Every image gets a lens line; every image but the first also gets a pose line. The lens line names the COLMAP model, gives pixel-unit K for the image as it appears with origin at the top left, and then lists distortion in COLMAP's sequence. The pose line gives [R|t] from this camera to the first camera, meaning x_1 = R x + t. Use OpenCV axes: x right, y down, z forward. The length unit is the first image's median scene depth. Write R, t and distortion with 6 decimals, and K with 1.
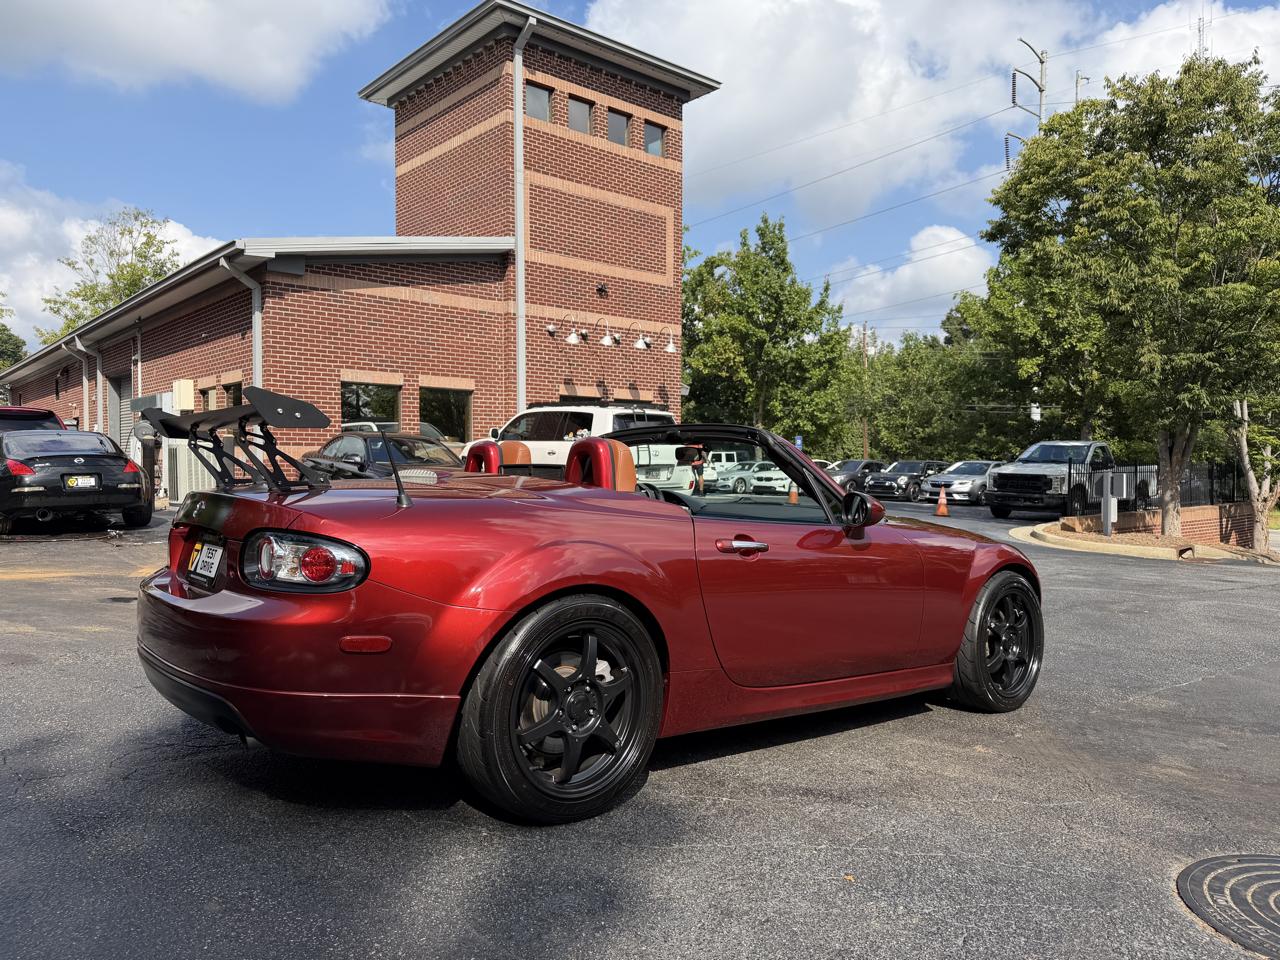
lens RADIAL K [[900.5, 0, 640.0], [0, 900.5, 480.0], [0, 0, 1]] dist [0.111496, -0.182966]
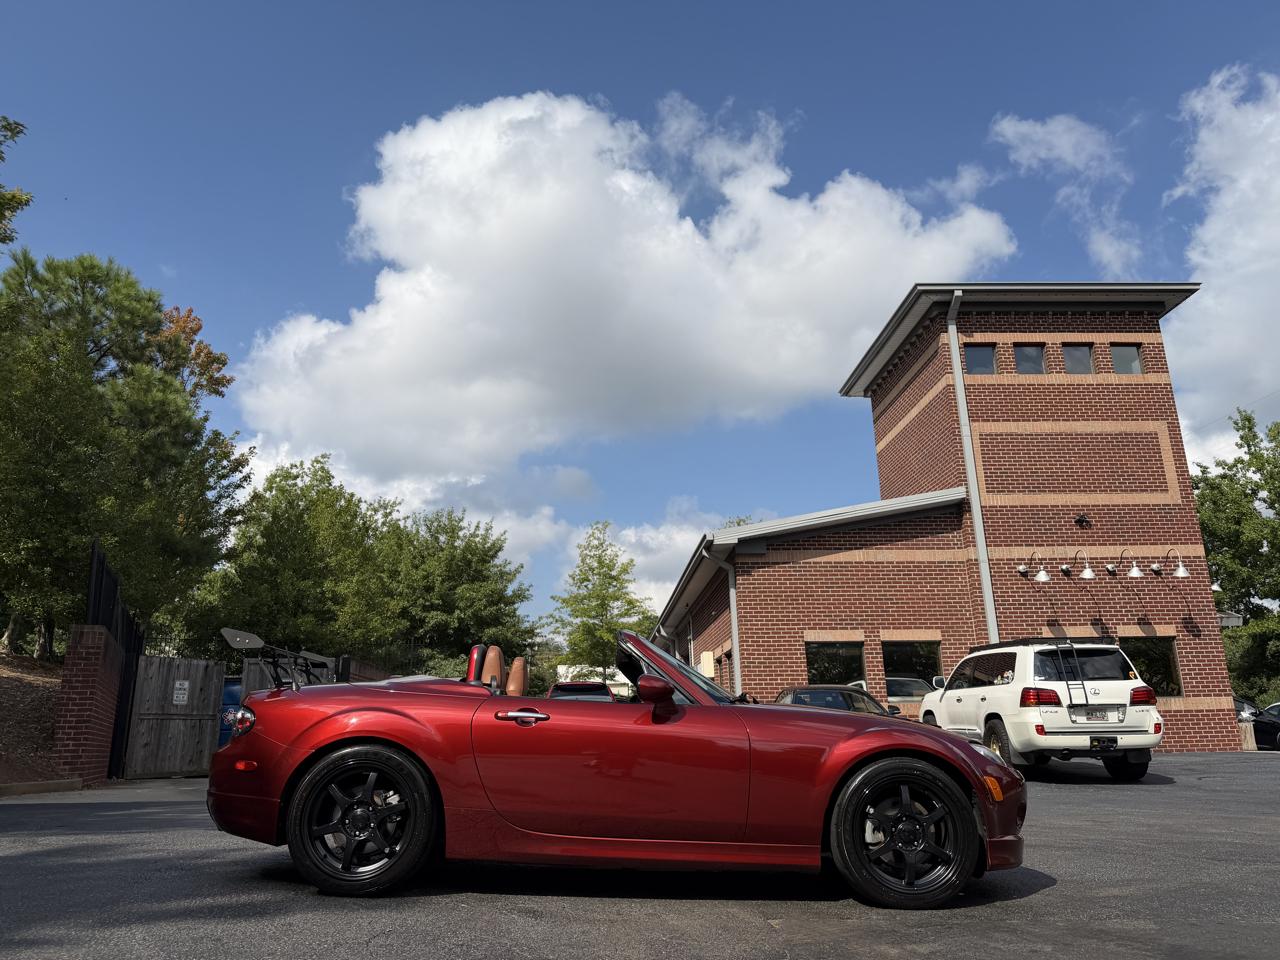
lens RADIAL K [[909.6, 0, 640.0], [0, 909.6, 480.0], [0, 0, 1]] dist [0.016028, -0.026512]
pose [[0.777618, -0.191334, -0.598917, 0.168320], [0.008873, 0.955816, -0.293831, 0.020709], [0.628674, 0.223174, 0.744958, 0.005299]]
